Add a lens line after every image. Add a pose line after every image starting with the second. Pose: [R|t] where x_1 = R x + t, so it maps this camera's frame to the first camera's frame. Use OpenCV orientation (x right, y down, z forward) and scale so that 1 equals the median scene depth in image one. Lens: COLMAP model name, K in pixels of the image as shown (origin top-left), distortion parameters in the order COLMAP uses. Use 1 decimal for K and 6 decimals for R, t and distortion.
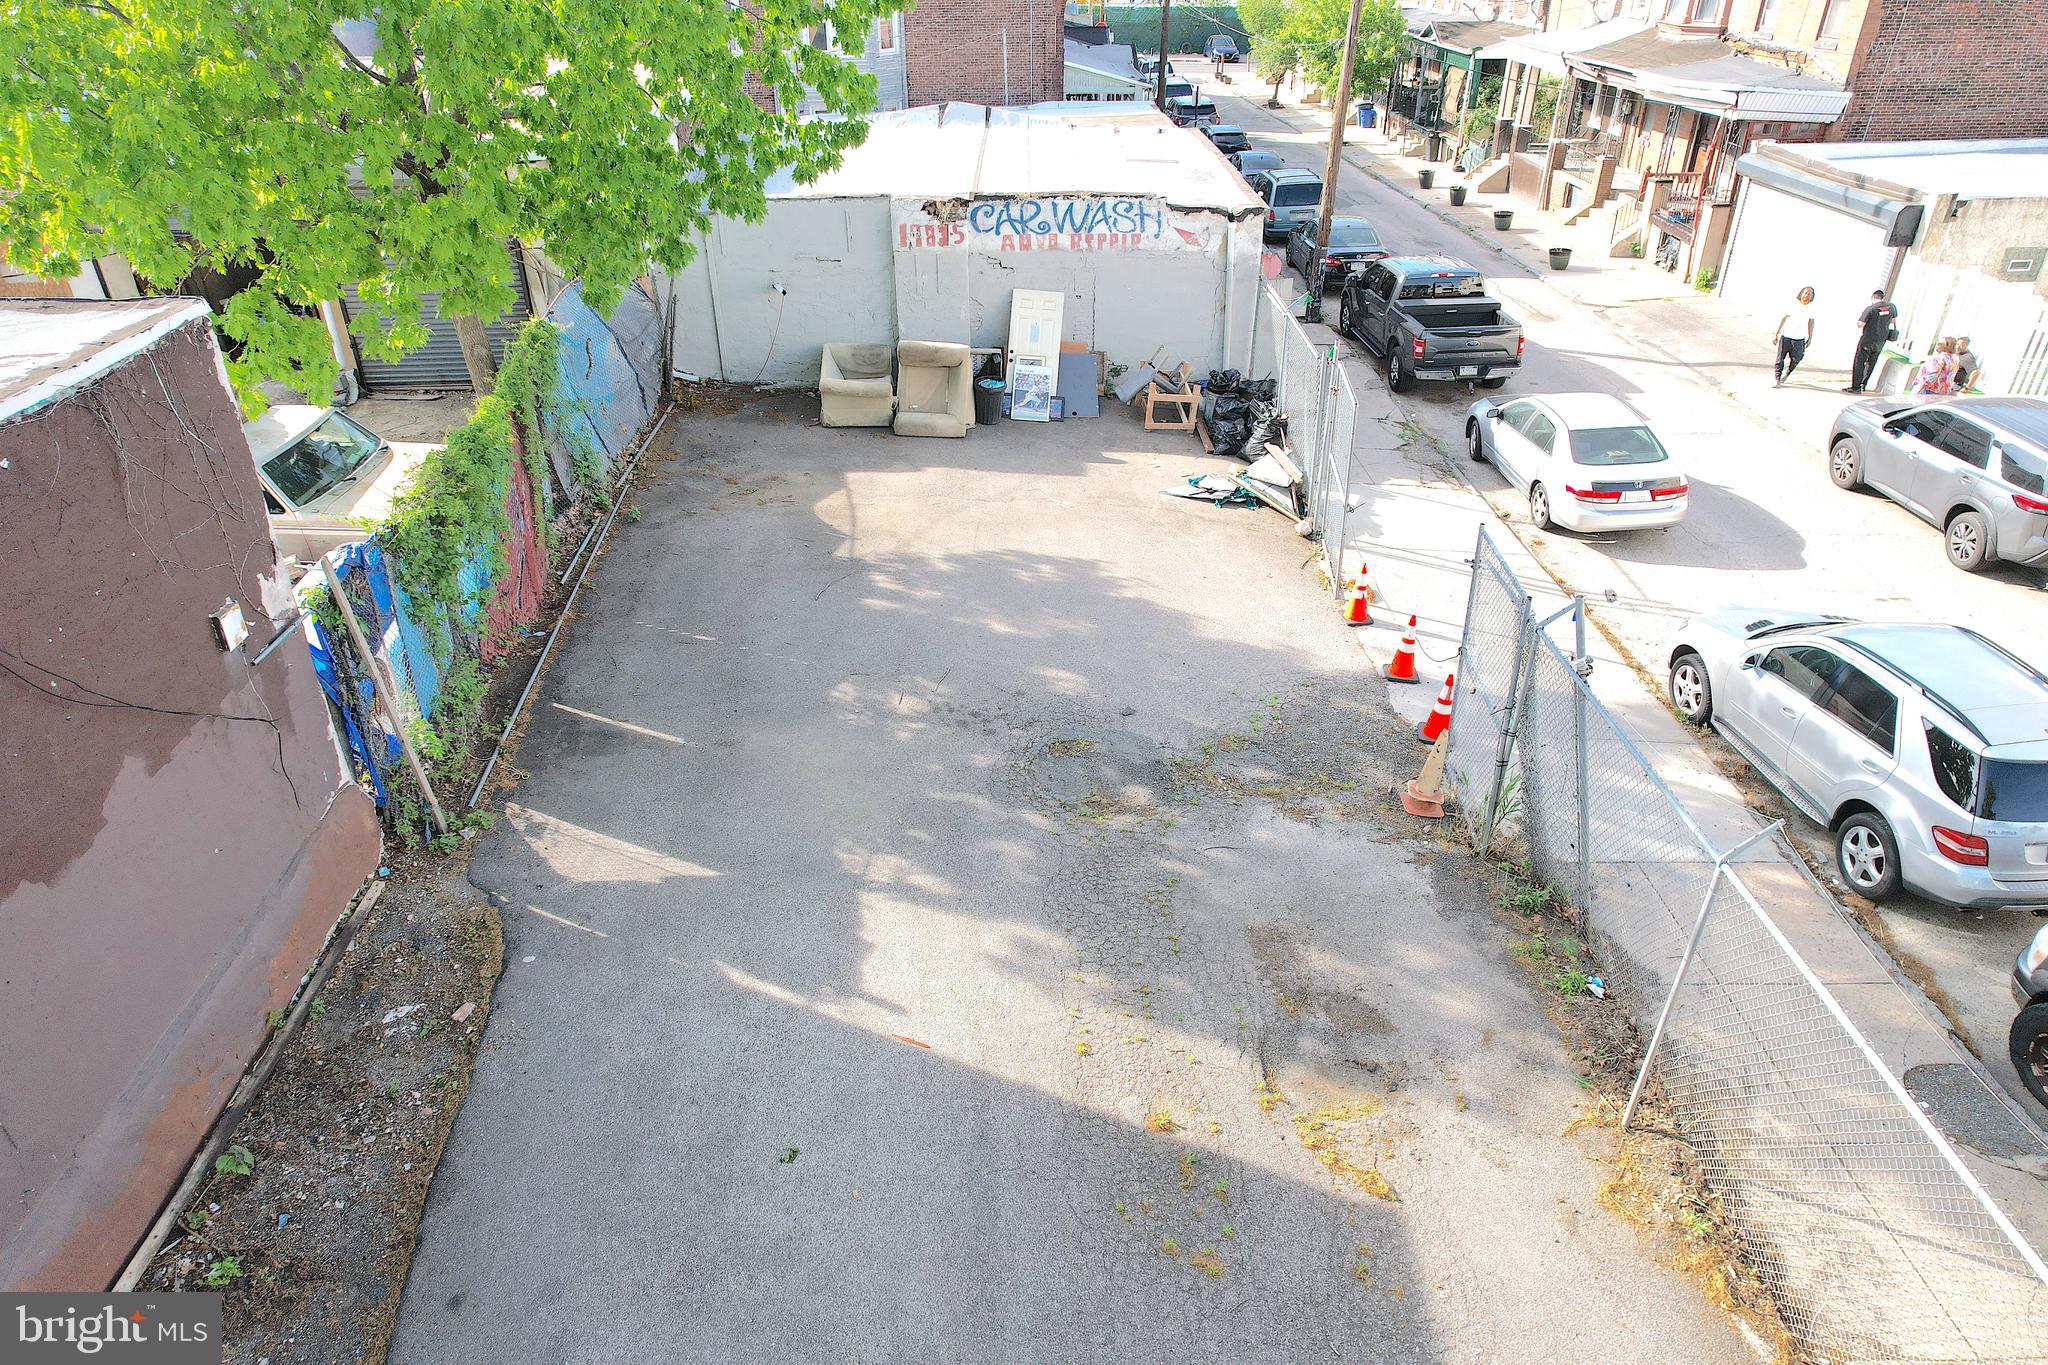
lens RADIAL K [[1309.4, 0, 1027.0], [0, 1309.4, 700.4], [0, 0, 1]] dist [-0.074800, 0.065271]
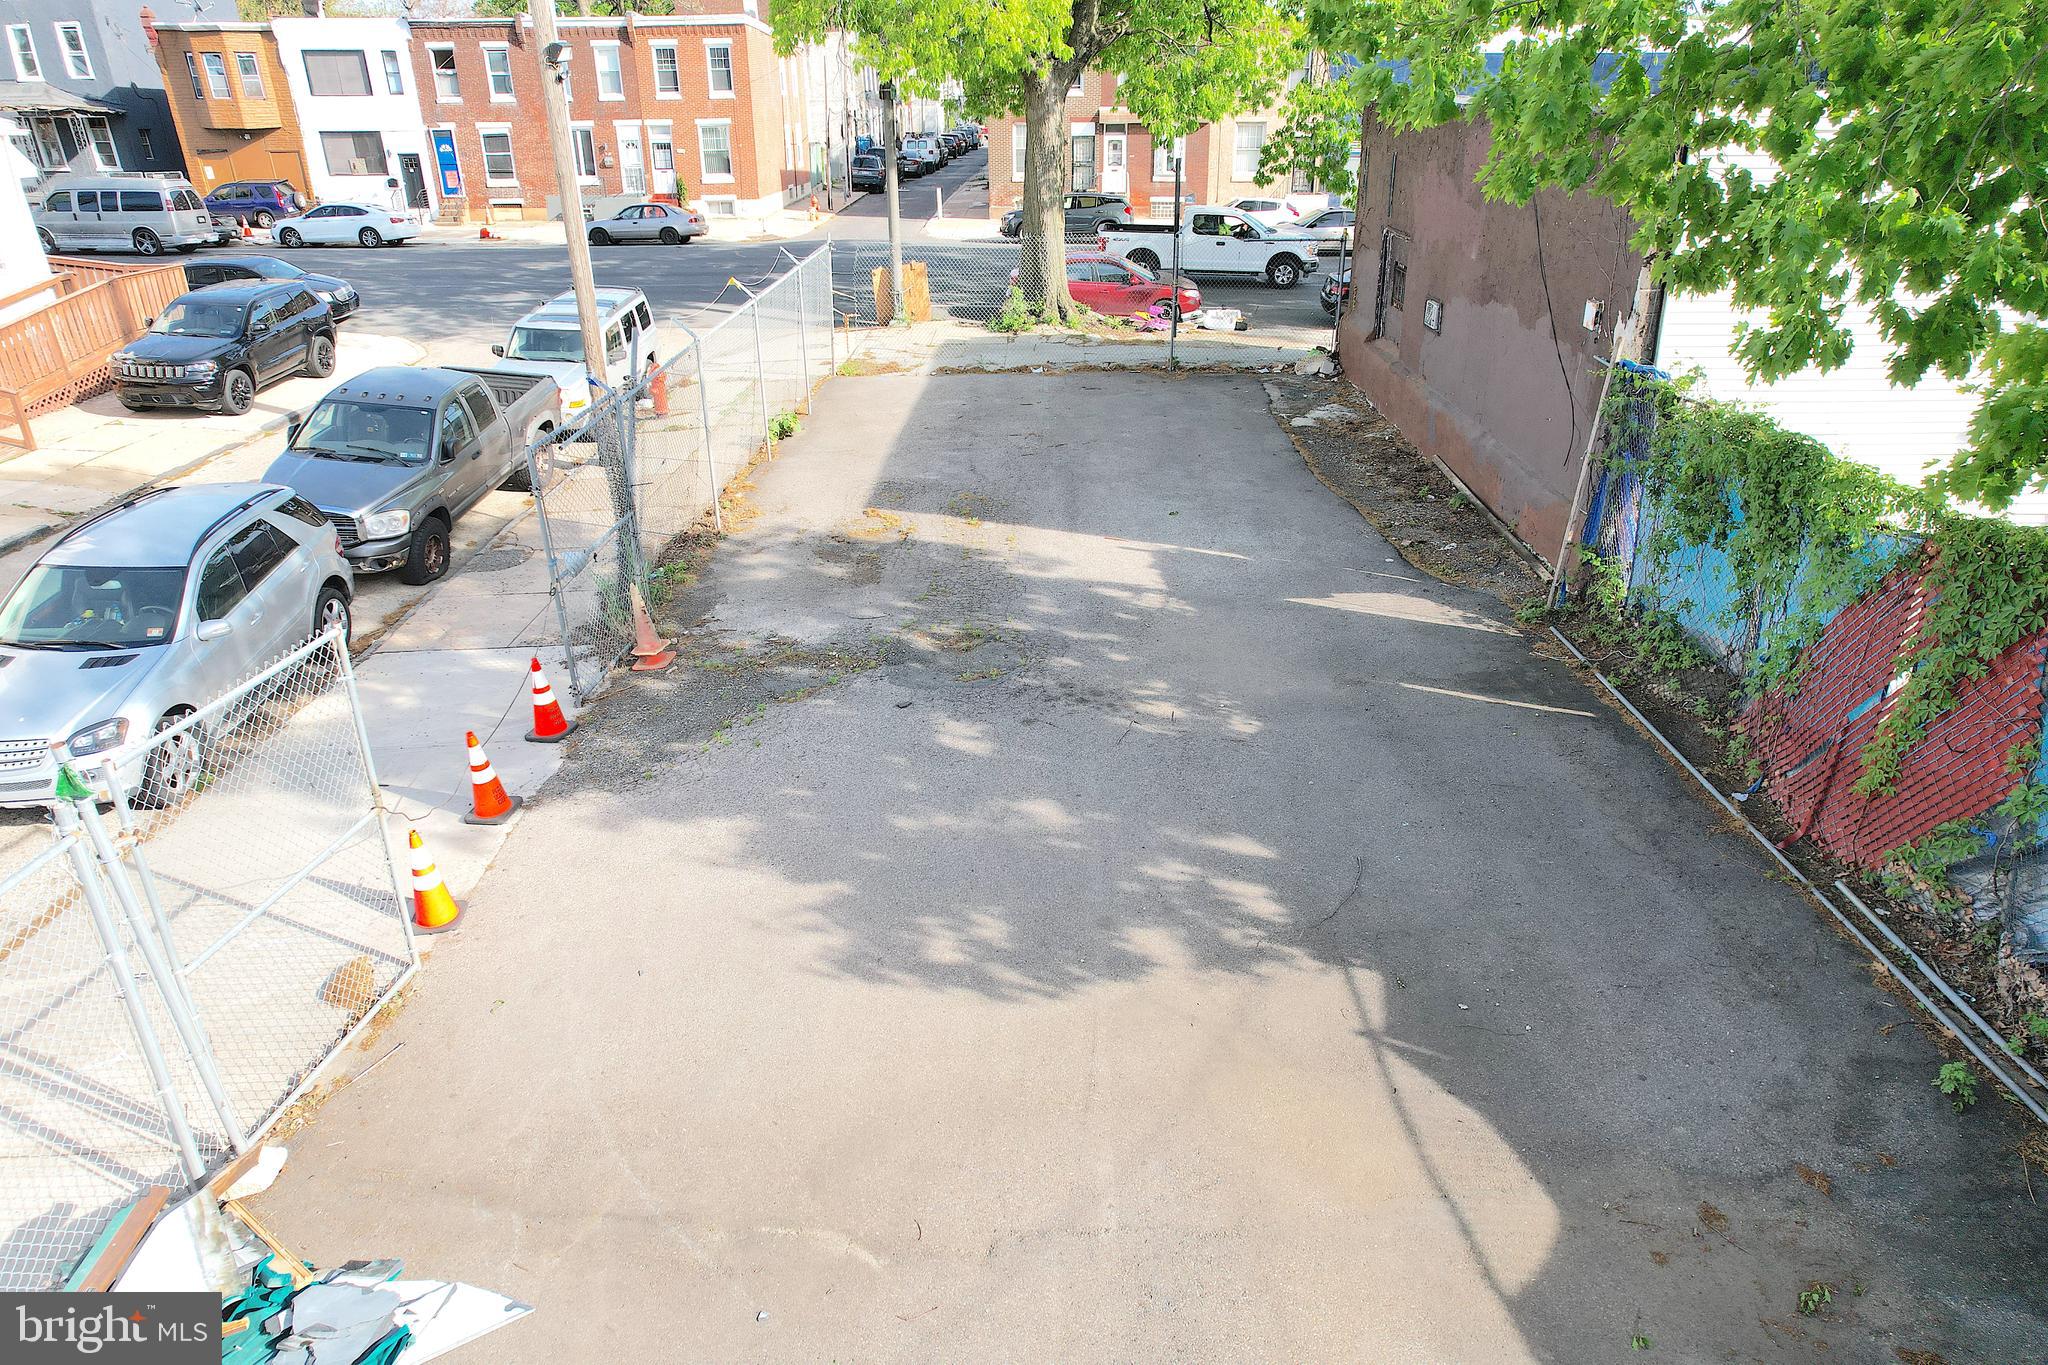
lens RADIAL K [[1309.4, 0, 1012.5], [0, 1309.4, 683.4], [0, 0, 1]] dist [-0.074800, 0.065271]
pose [[-0.997280, -0.015587, 0.072041, -0.037562], [0.050419, 0.568687, 0.821007, -0.452432], [-0.053765, 0.822406, -0.566355, 0.955608]]
